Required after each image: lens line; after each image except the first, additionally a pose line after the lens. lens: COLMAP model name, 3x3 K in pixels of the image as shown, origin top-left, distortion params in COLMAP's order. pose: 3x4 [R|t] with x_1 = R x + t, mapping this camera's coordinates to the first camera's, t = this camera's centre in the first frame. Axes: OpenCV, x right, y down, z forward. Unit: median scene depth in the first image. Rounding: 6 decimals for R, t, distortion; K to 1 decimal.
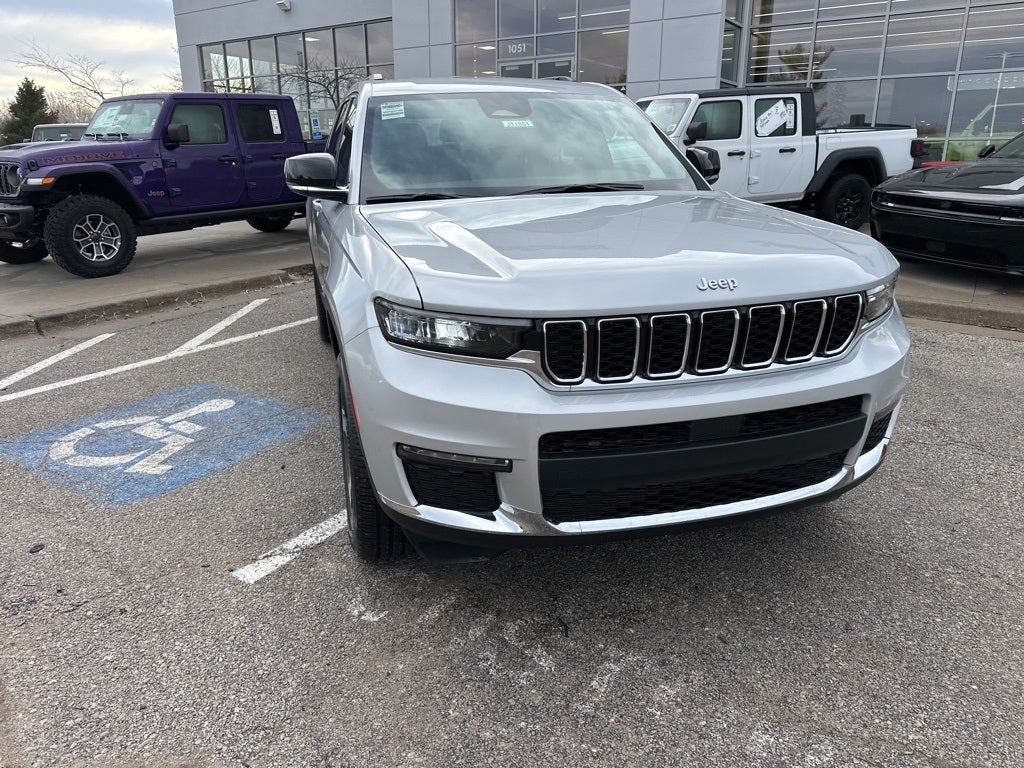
lens RADIAL K [[720.3, 0, 504.5], [0, 720.3, 378.3], [0, 0, 1]] dist [0.046350, -0.052393]
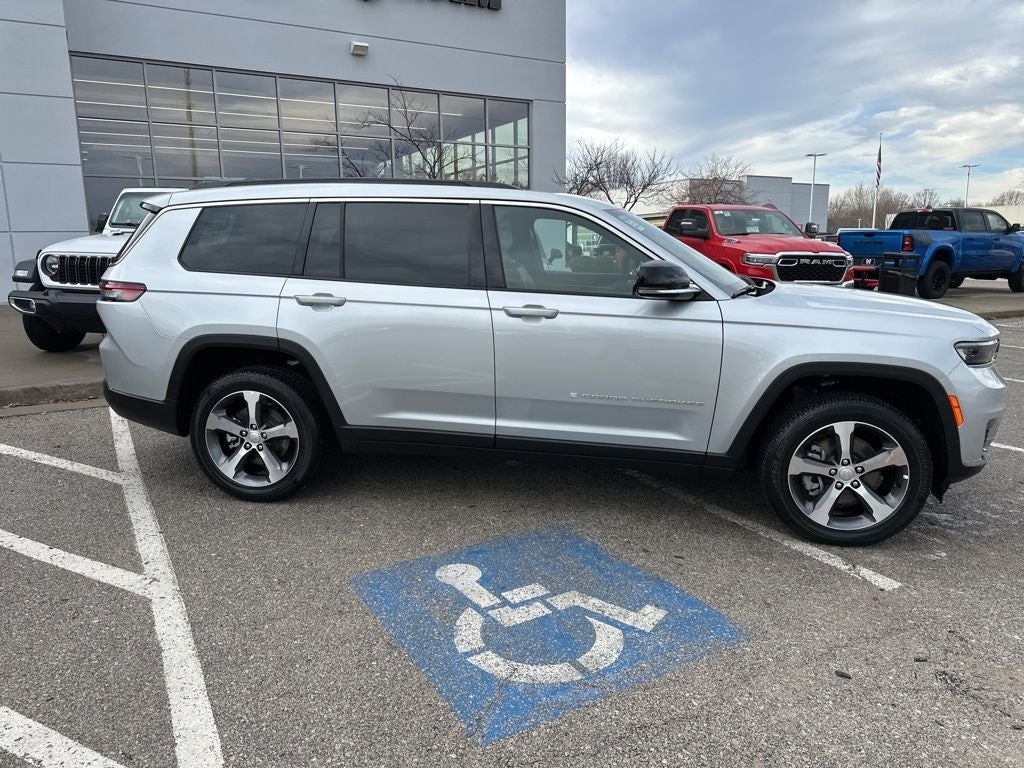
lens RADIAL K [[720.3, 0, 509.2], [0, 720.3, 371.5], [0, 0, 1]] dist [0.046350, -0.052393]
pose [[0.431434, -0.160534, 0.887747, -1.394426], [0.267624, 0.962519, 0.043993, -0.261726], [-0.861535, 0.218602, 0.458226, 0.742995]]
